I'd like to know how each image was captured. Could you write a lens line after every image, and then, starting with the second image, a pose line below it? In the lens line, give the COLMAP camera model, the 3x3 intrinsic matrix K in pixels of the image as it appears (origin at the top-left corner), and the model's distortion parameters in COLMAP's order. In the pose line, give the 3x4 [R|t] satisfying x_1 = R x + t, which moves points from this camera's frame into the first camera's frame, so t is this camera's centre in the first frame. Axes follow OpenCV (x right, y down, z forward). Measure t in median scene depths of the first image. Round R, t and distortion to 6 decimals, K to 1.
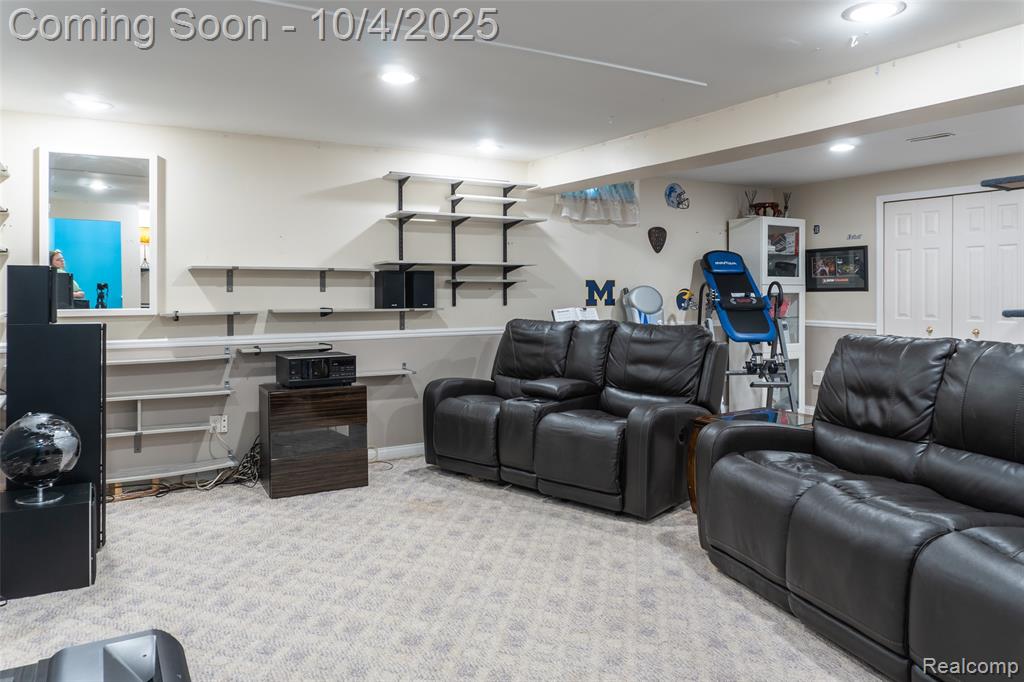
lens RADIAL K [[721.9, 0, 512.5], [0, 721.9, 295.5], [0, 0, 1]] dist [-0.012490, -0.000483]
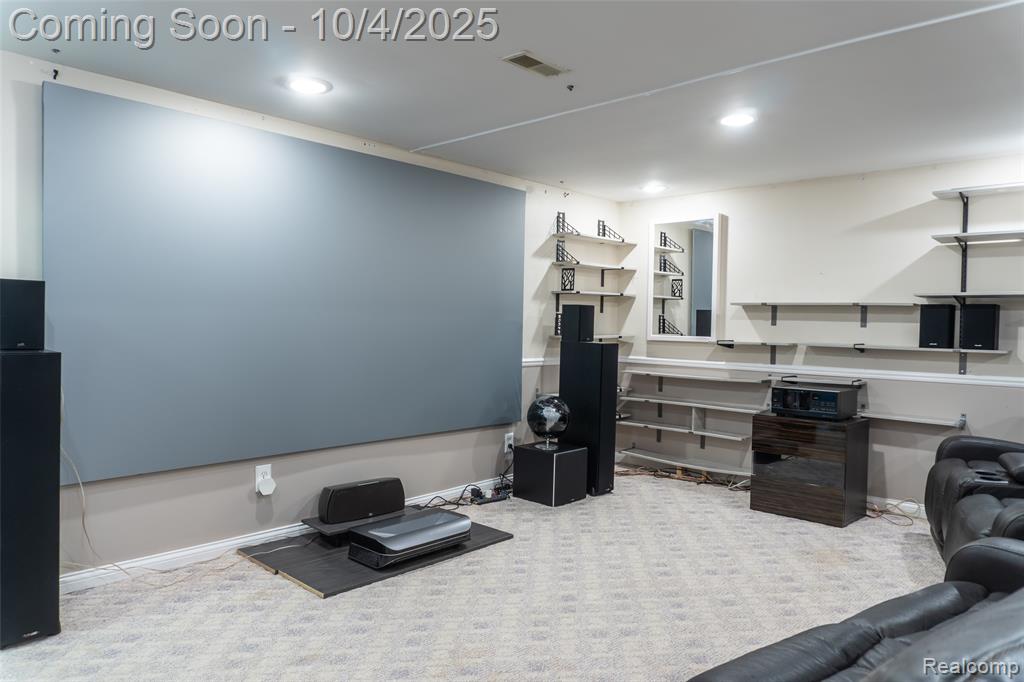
lens RADIAL K [[691.8, 0, 512.0], [0, 691.8, 341.0], [0, 0, 1]] dist [-0.009275, -0.002047]
pose [[0.285042, 0.036599, -0.957816, 0.690843], [-0.024316, 0.999225, 0.030945, -0.005422], [0.958207, 0.014470, 0.285711, 0.388523]]
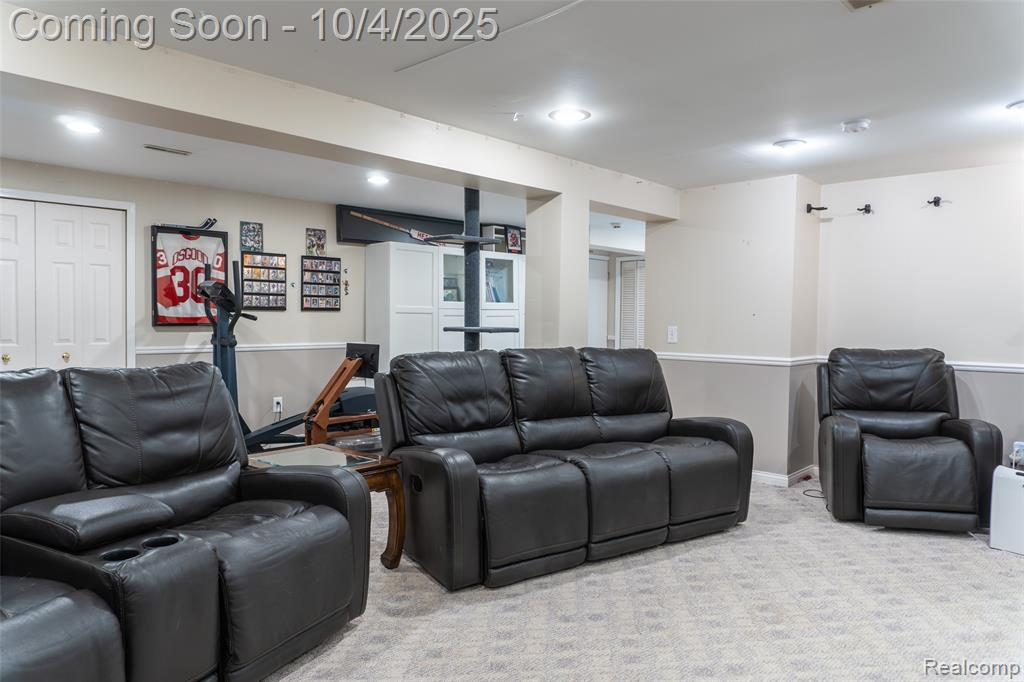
lens RADIAL K [[691.8, 0, 512.0], [0, 691.8, 341.0], [0, 0, 1]] dist [-0.009275, -0.002047]
pose [[-0.285829, -0.036542, 0.957584, -0.568548], [-0.003613, 0.999307, 0.037056, -0.005571], [-0.958274, 0.007132, -0.285763, 1.102555]]
